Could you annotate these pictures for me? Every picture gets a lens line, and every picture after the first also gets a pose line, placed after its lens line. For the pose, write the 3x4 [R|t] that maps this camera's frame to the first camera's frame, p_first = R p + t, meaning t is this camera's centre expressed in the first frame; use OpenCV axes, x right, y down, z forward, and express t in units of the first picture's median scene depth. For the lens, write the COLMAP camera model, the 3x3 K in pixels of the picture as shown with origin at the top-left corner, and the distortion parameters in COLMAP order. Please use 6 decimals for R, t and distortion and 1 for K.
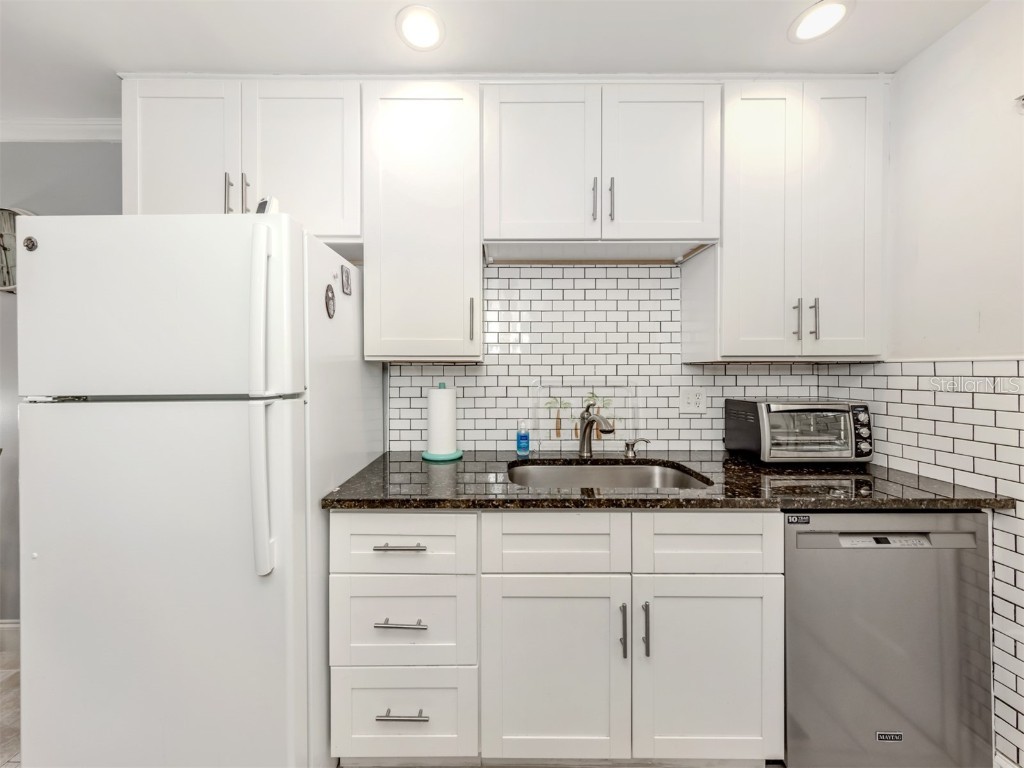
lens RADIAL K [[369.9, 0, 499.6], [0, 369.9, 371.4], [0, 0, 1]] dist [0.009506, -0.001858]
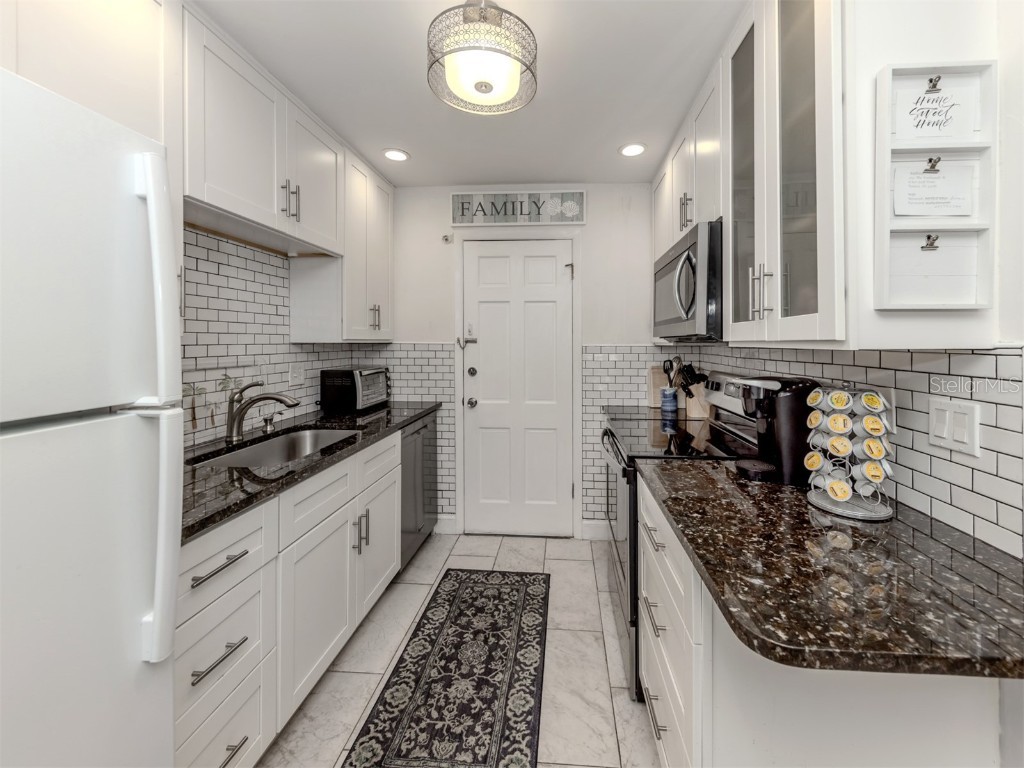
lens RADIAL K [[412.3, 0, 537.9], [0, 412.3, 339.1], [0, 0, 1]] dist [0.007778, -0.002015]
pose [[0.087572, 0.006648, 0.996136, -0.815208], [0.001163, 0.999976, -0.006776, -0.027657], [-0.996158, 0.001752, 0.087562, 0.118259]]
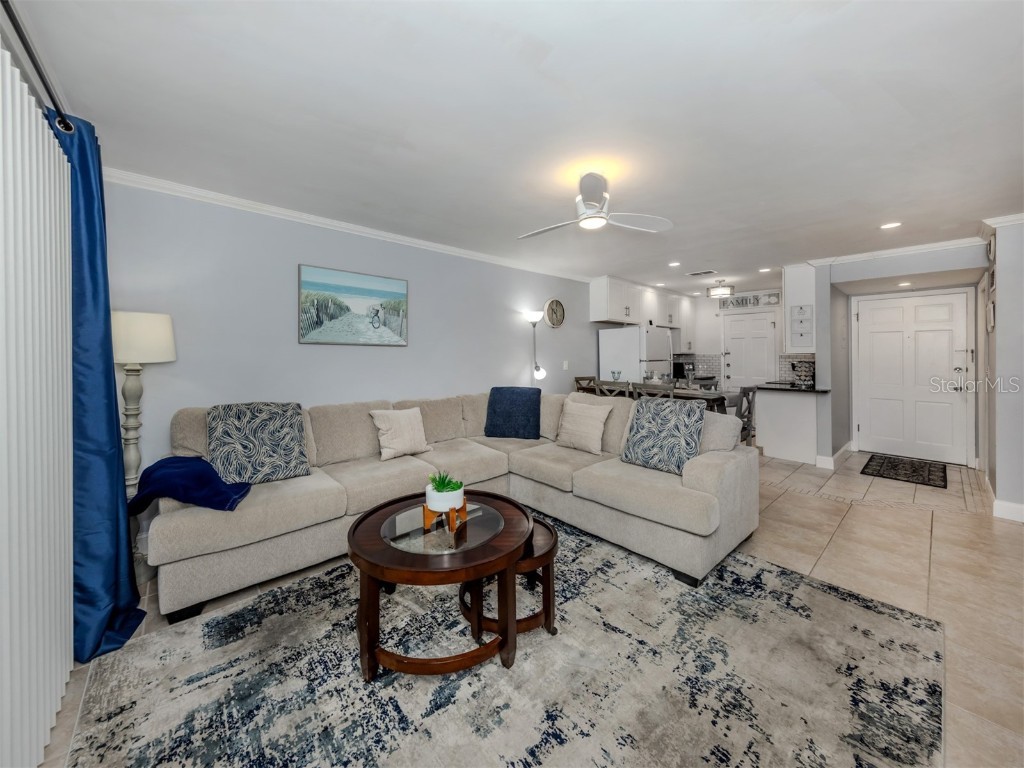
lens RADIAL K [[369.9, 0, 511.6], [0, 369.9, 355.6], [0, 0, 1]] dist [0.009506, -0.001858]
pose [[0.755721, 0.004694, 0.654876, -3.735929], [-0.002790, 0.999988, -0.003948, 0.016563], [-0.654887, 0.001156, 0.755726, -1.035470]]
